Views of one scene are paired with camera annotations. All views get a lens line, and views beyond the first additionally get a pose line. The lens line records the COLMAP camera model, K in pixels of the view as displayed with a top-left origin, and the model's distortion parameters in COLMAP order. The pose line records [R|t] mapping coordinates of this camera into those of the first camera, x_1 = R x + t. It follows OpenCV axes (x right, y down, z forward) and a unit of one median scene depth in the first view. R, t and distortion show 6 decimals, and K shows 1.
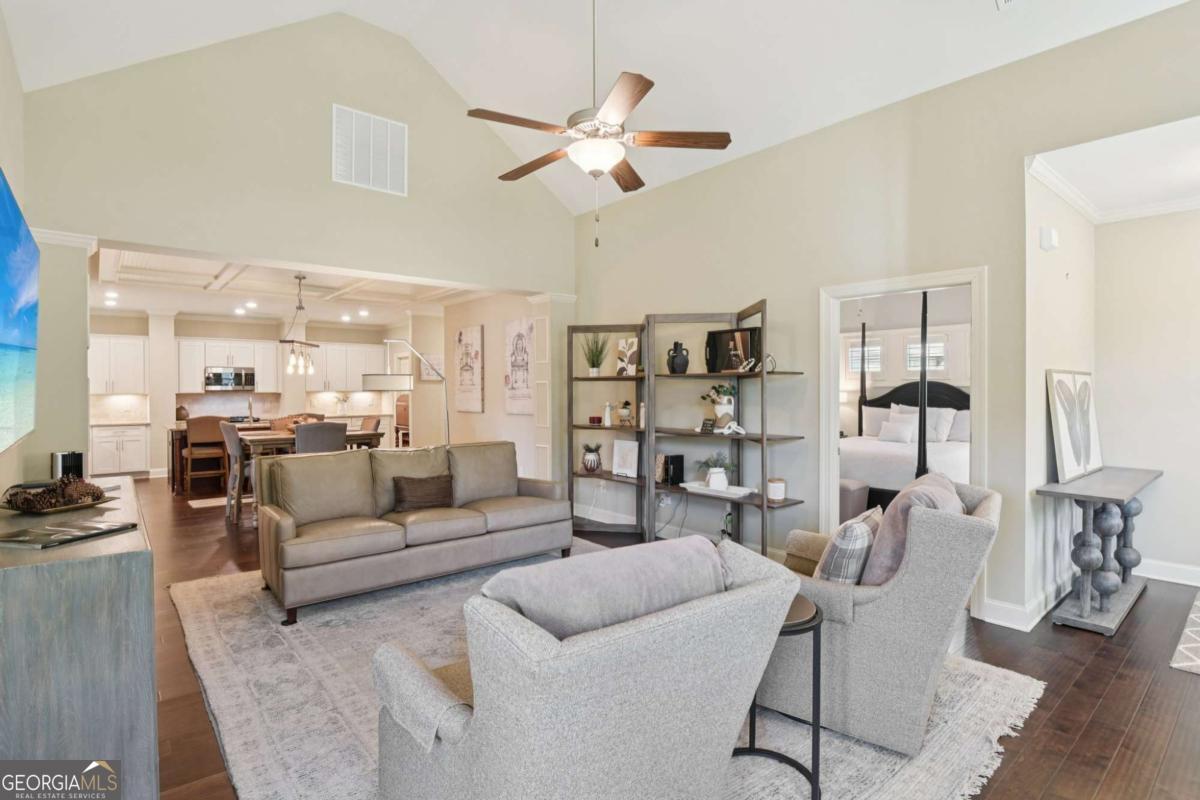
lens RADIAL K [[598.7, 0, 599.0], [0, 598.7, 394.0], [0, 0, 1]] dist [-0.017905, -0.001003]
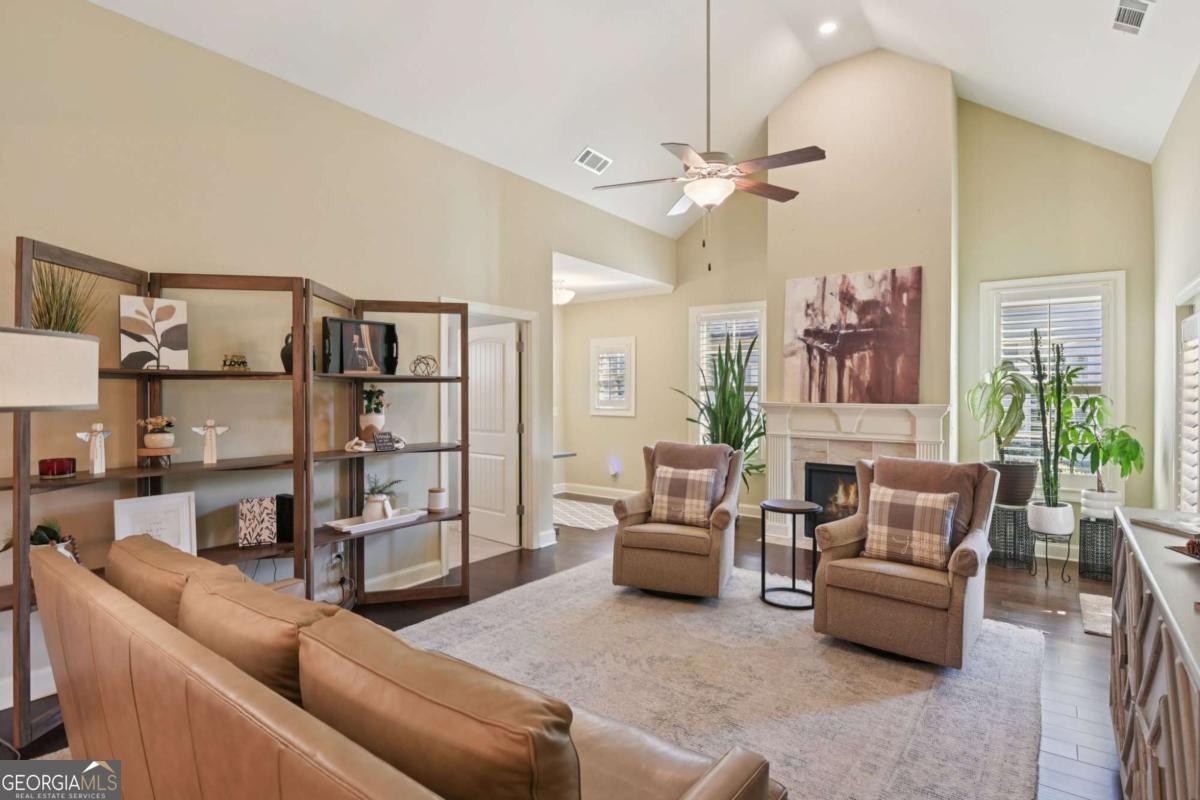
lens RADIAL K [[598.7, 0, 604.8], [0, 598.7, 396.3], [0, 0, 1]] dist [-0.017905, -0.001003]
pose [[-0.227965, -0.004365, 0.973660, -0.632870], [0.010263, 0.999924, 0.006886, -0.007708], [-0.973615, 0.011563, -0.227903, 0.859414]]
